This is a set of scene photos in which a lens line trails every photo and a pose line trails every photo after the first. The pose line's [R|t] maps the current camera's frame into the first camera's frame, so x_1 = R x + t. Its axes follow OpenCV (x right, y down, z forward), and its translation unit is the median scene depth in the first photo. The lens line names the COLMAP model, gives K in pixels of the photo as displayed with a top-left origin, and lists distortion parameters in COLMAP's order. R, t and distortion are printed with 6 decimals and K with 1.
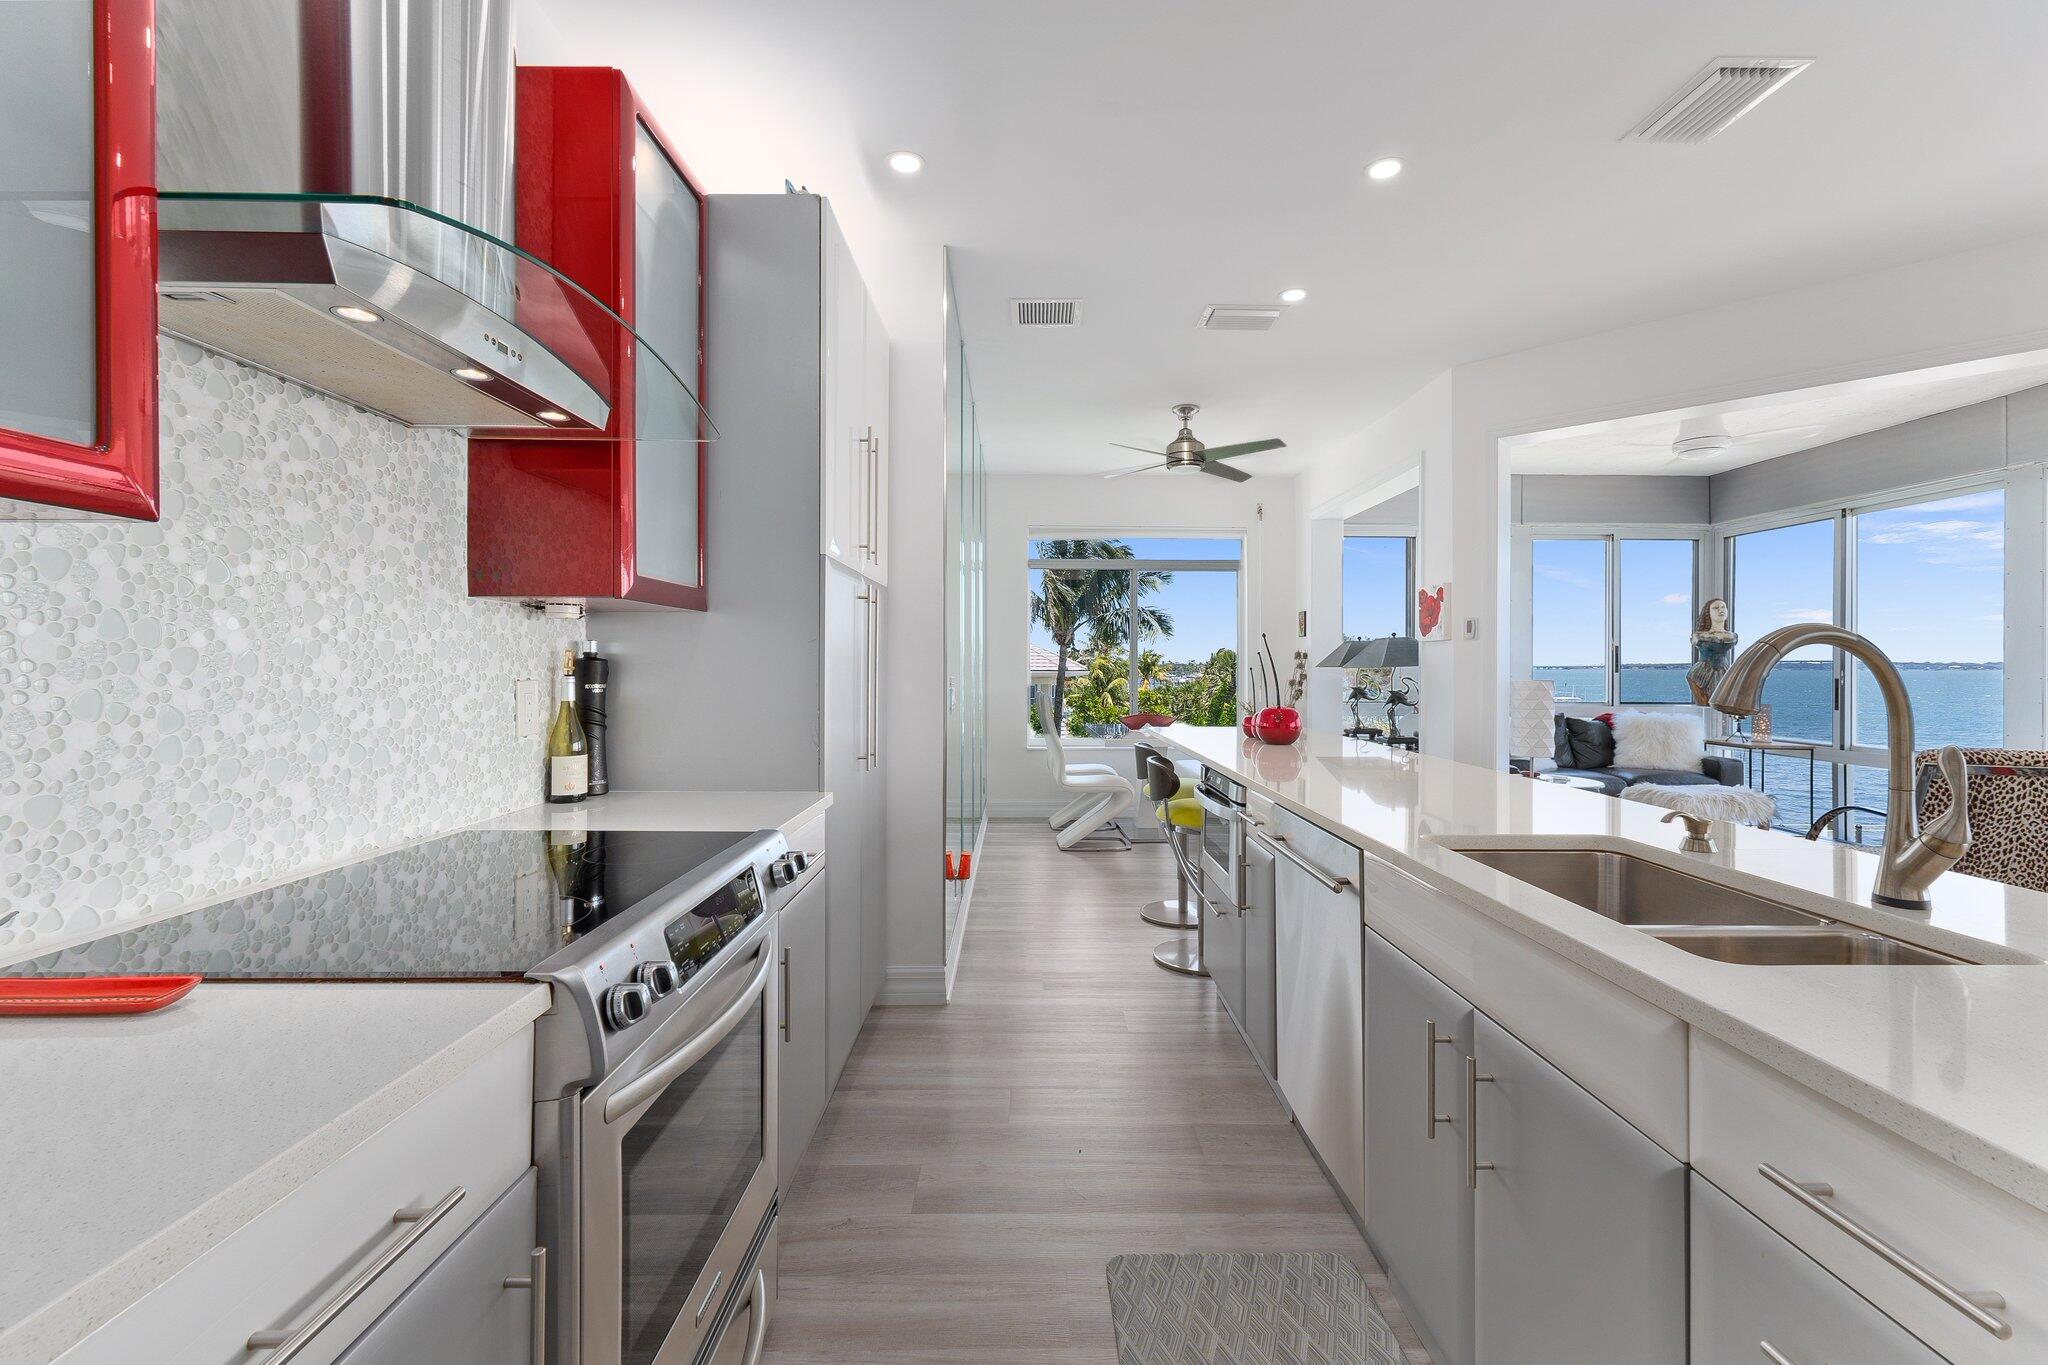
lens RADIAL K [[867.6, 0, 1028.1], [0, 867.6, 673.1], [0, 0, 1]] dist [0.000657, 0.000054]
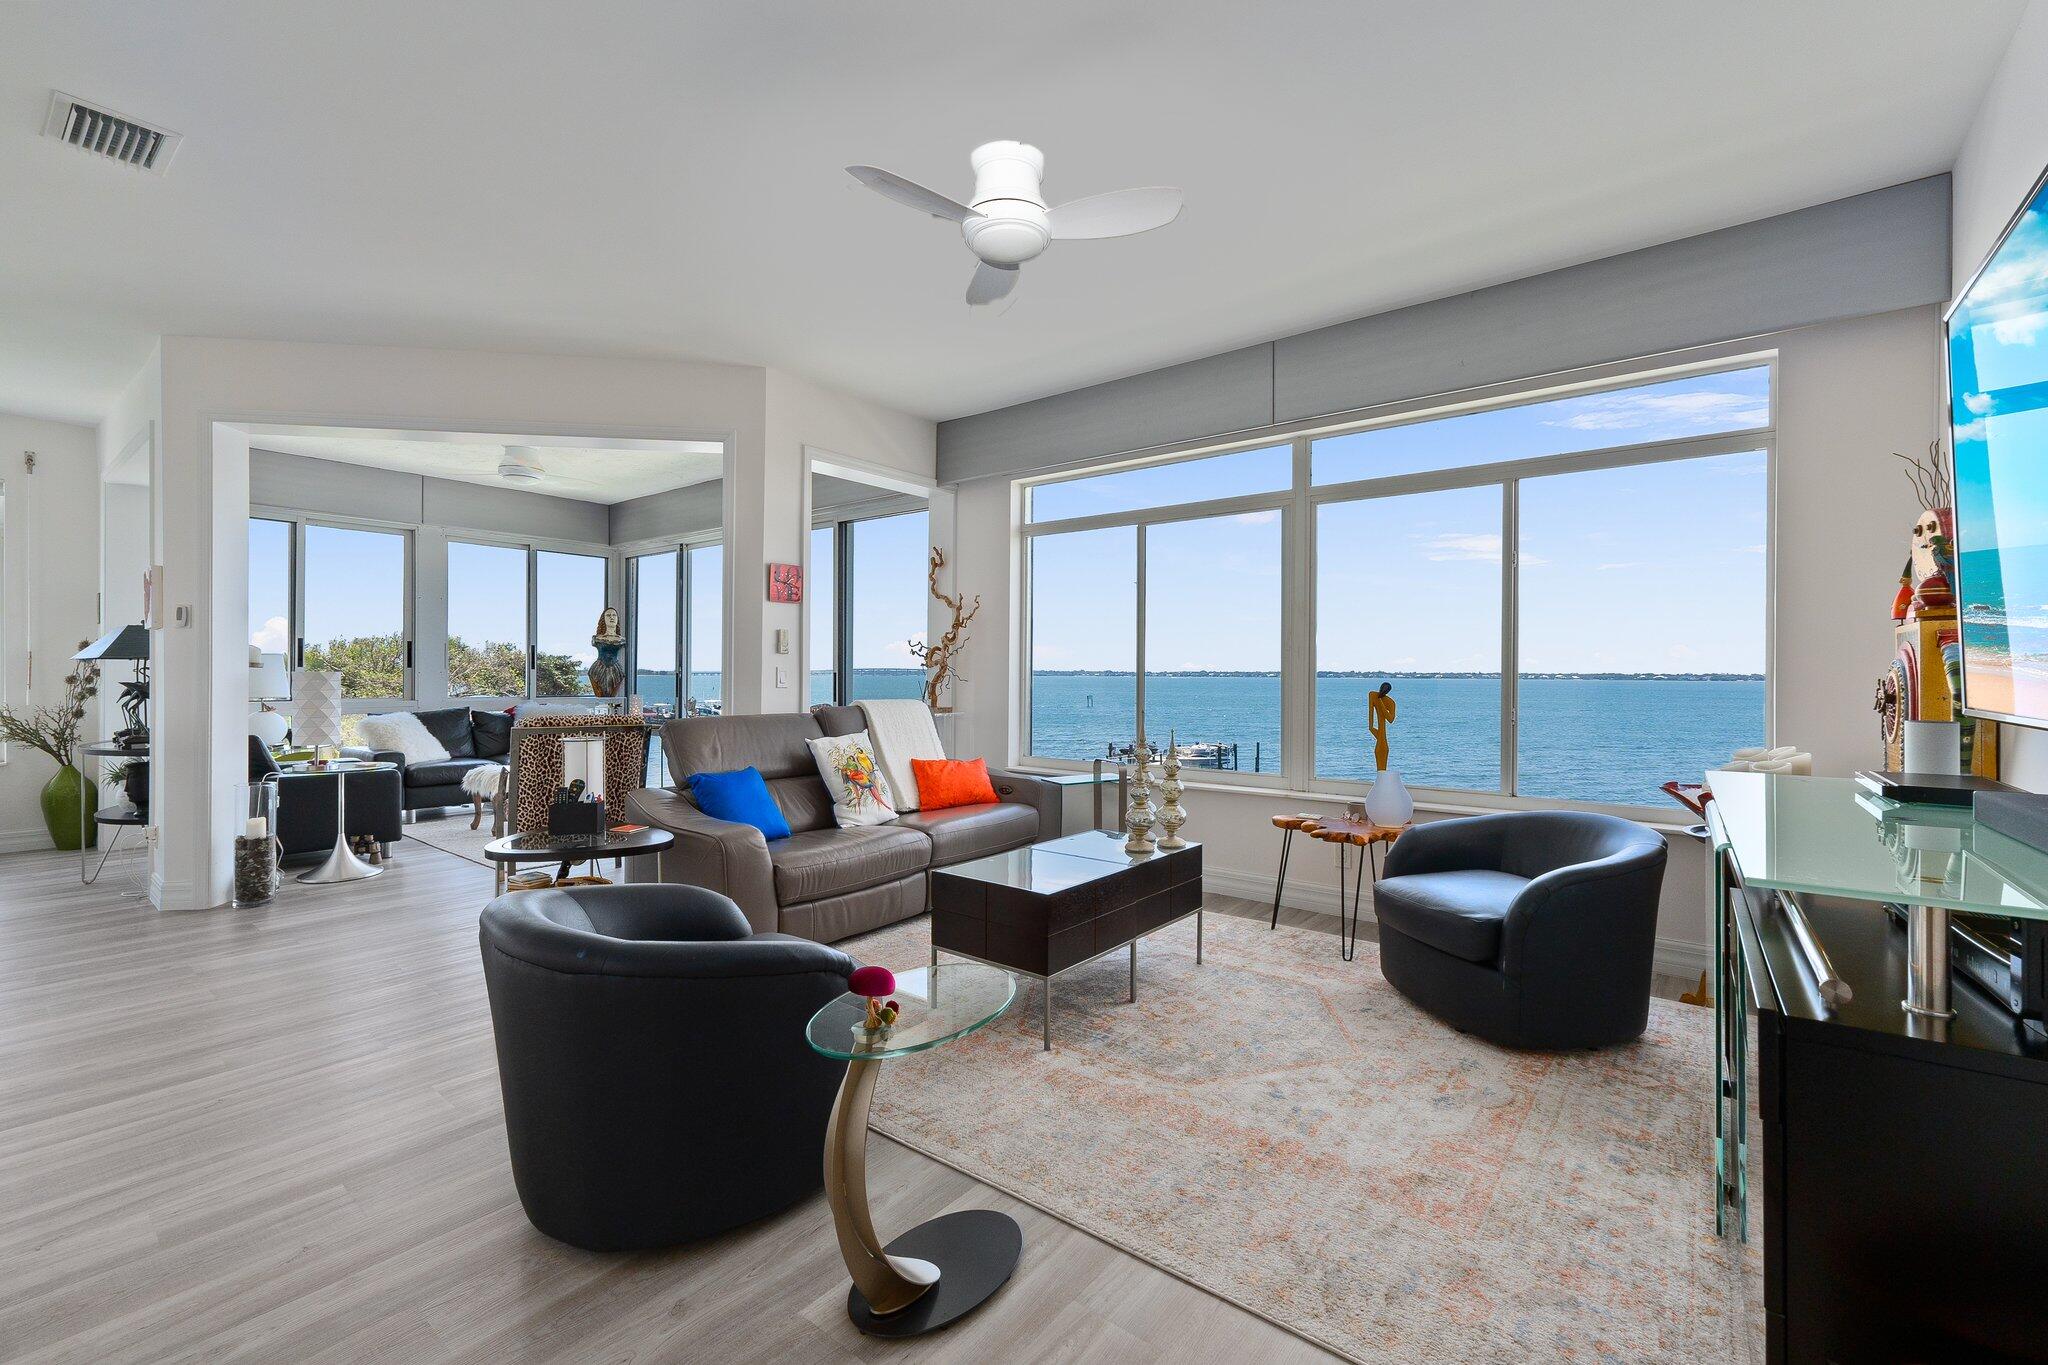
lens RADIAL K [[867.6, 0, 1026.8], [0, 867.6, 667.9], [0, 0, 1]] dist [0.000657, 0.000054]
pose [[0.614780, 0.003896, 0.788689, 0.204756], [0.003990, 0.999960, -0.008049, 0.010189], [-0.788688, 0.008095, 0.614740, -0.192714]]
